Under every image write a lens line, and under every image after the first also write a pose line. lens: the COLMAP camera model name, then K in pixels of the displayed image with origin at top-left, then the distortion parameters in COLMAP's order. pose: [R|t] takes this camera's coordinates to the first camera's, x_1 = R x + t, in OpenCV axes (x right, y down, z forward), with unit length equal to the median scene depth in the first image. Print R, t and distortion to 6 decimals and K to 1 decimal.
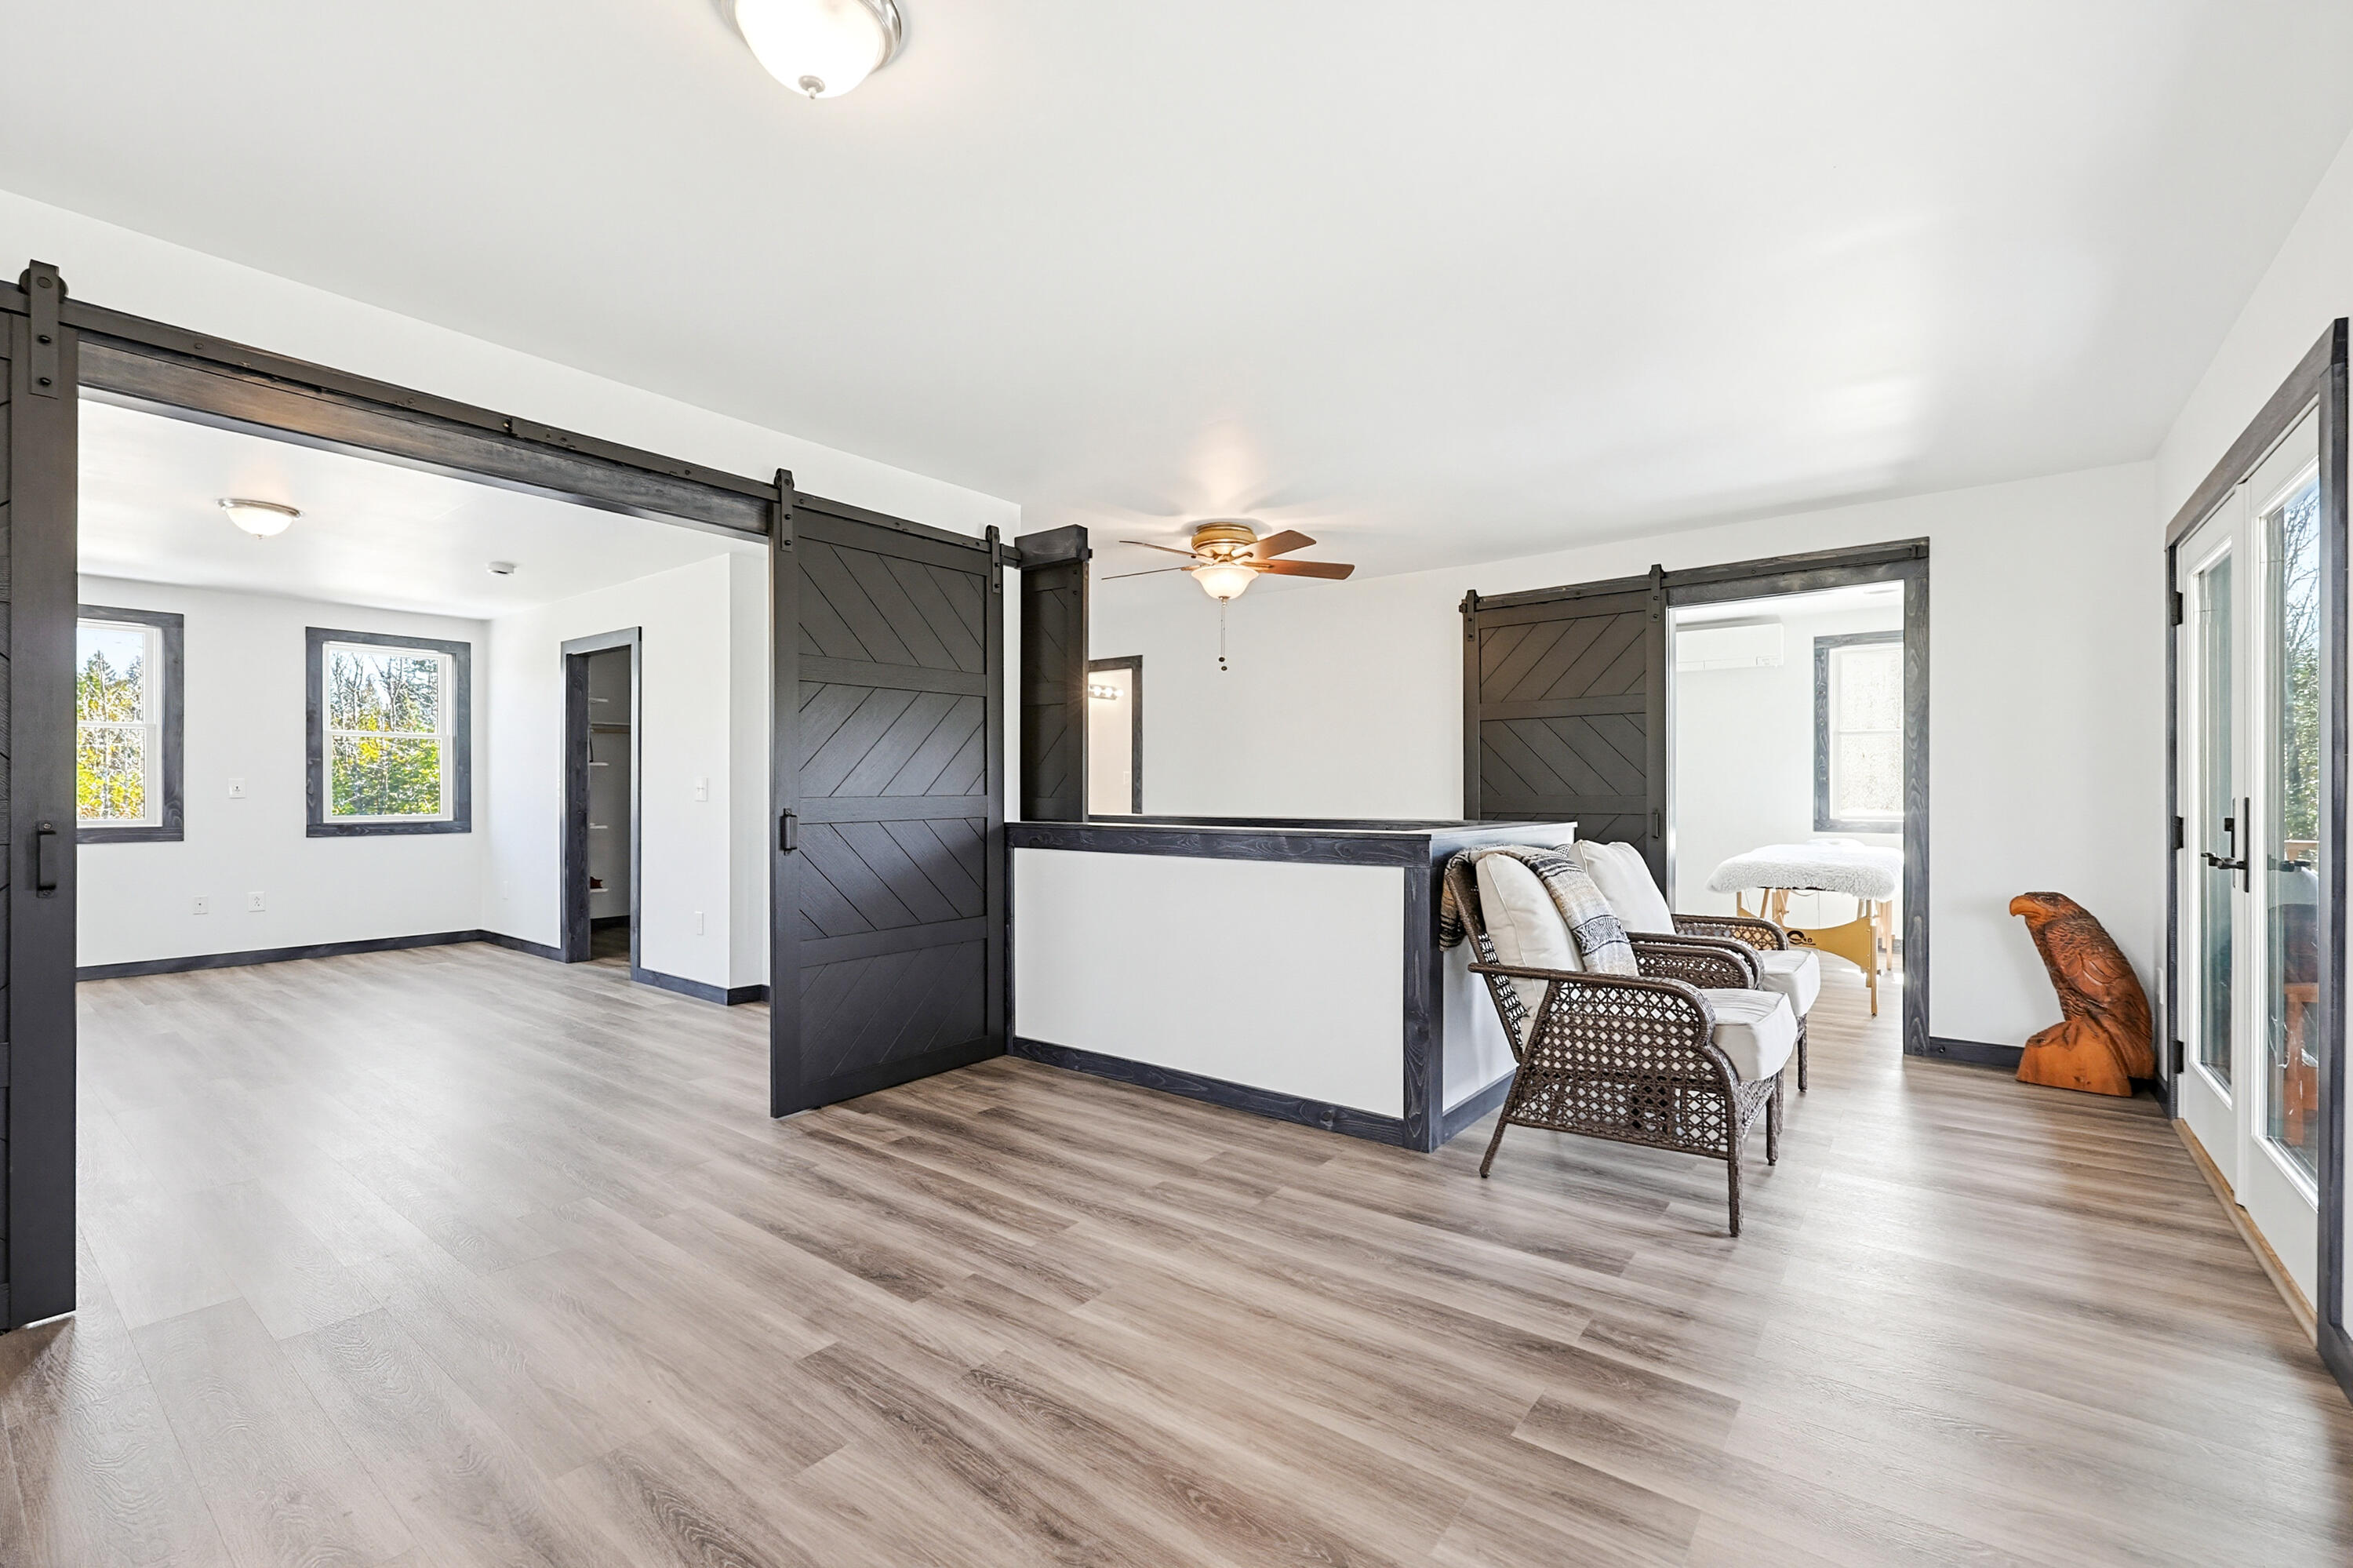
lens RADIAL K [[1011.8, 0, 1183.5], [0, 1011.8, 790.0], [0, 0, 1]] dist [0.000247, -0.000443]
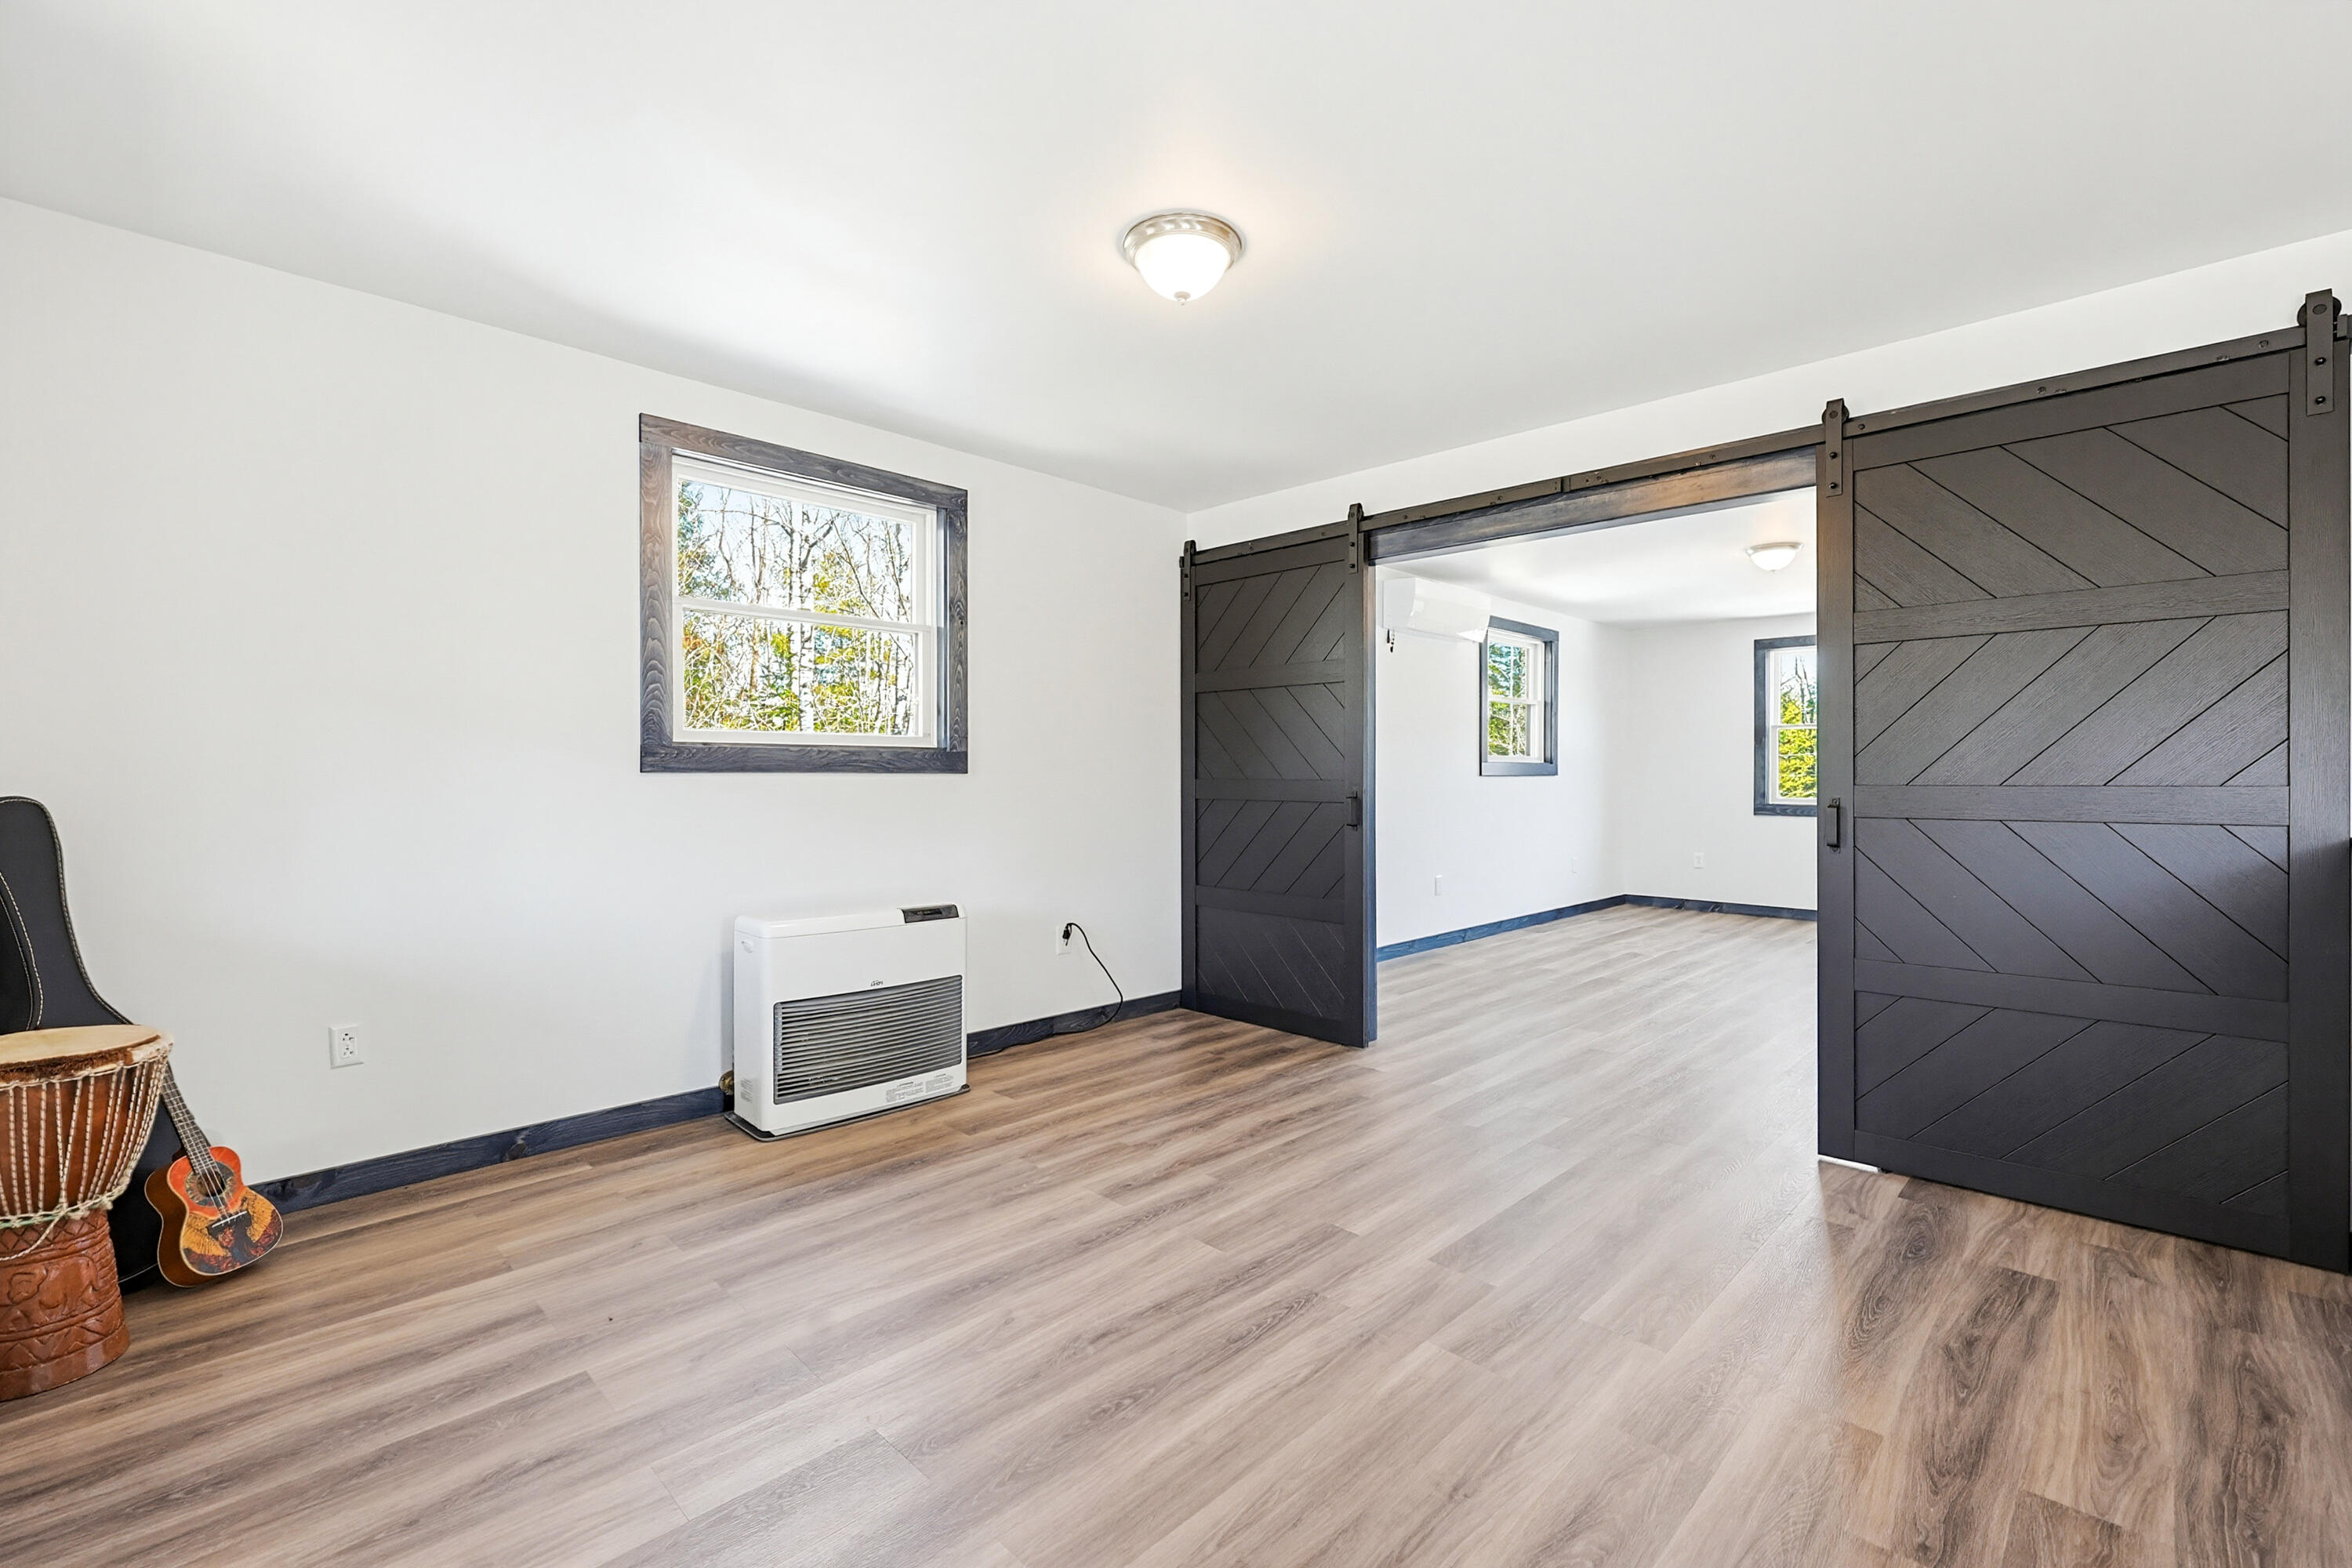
lens RADIAL K [[1011.3, 0, 1179.4], [0, 1011.3, 787.7], [0, 0, 1]] dist [0.000247, -0.000443]
pose [[-0.108696, 0.009792, -0.994027, 0.549309], [-0.000395, 0.999951, 0.009894, 0.000110], [0.994075, 0.001468, -0.108687, 0.585763]]
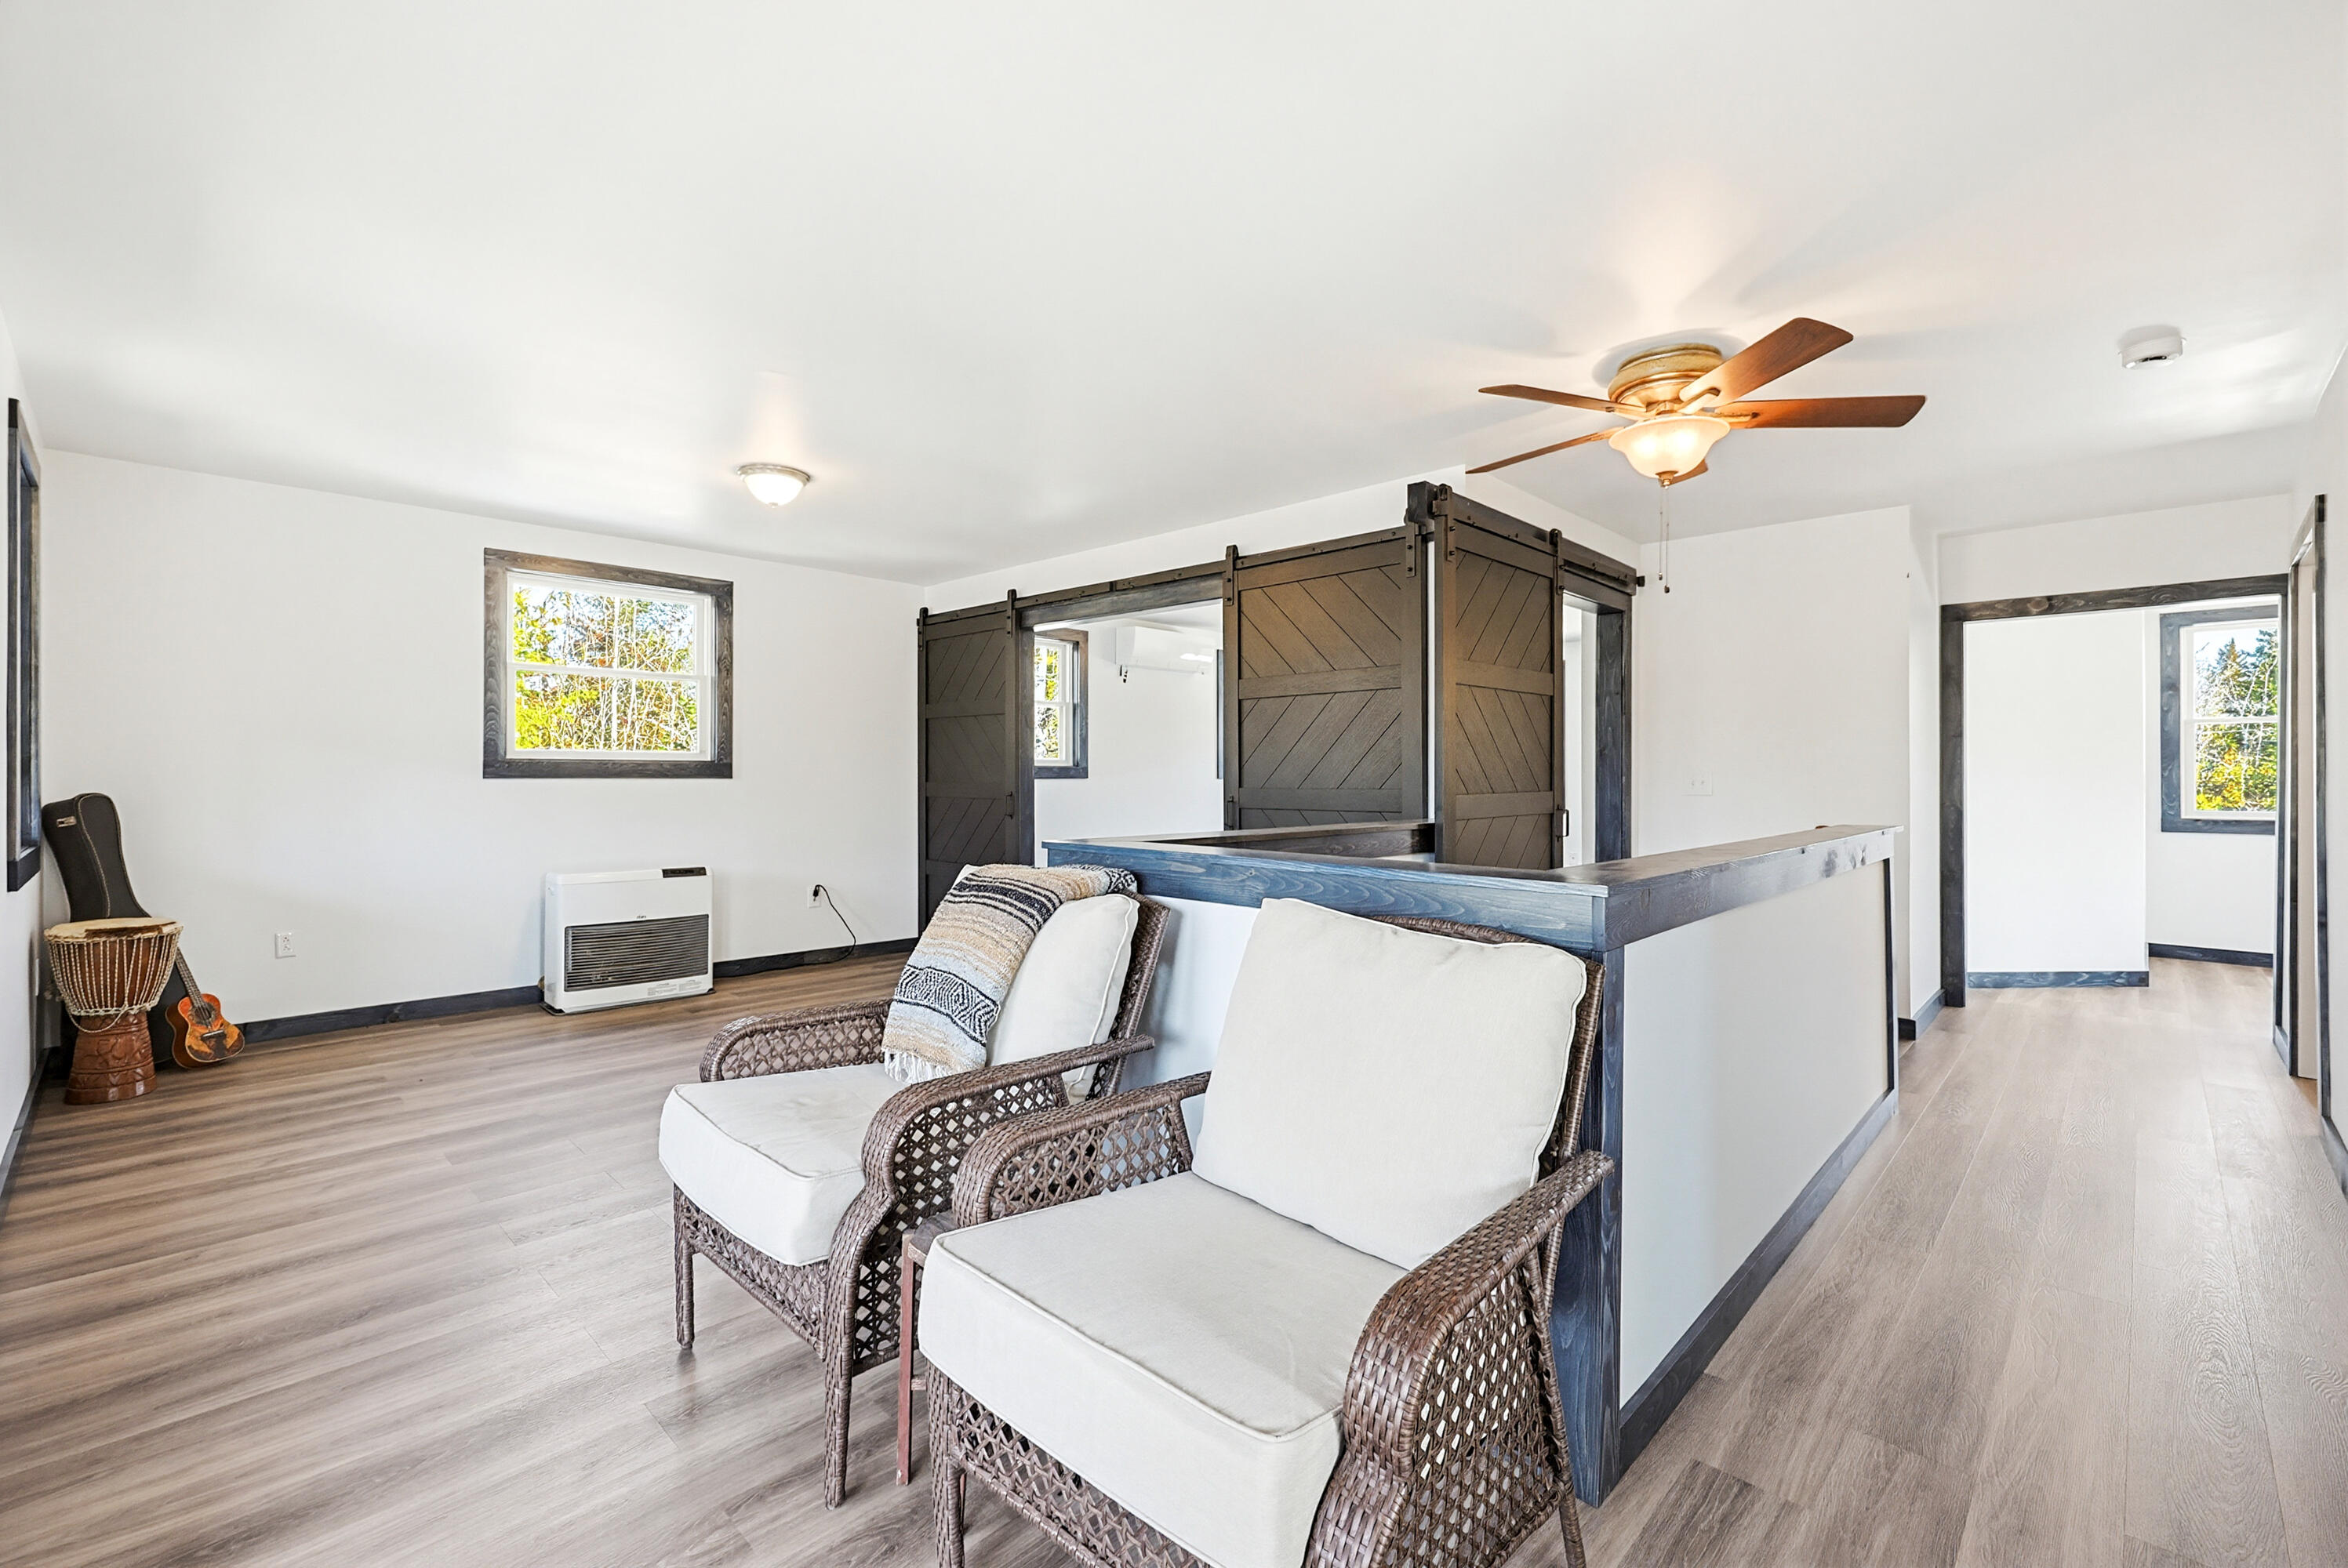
lens RADIAL K [[1009.5, 0, 1164.0], [0, 1009.5, 775.0], [0, 0, 1]] dist [0.000247, -0.000443]
pose [[-0.114189, -0.003659, -0.993452, 1.014565], [-0.003120, 0.999990, -0.003325, -0.007452], [0.993454, 0.002720, -0.114199, 1.142365]]
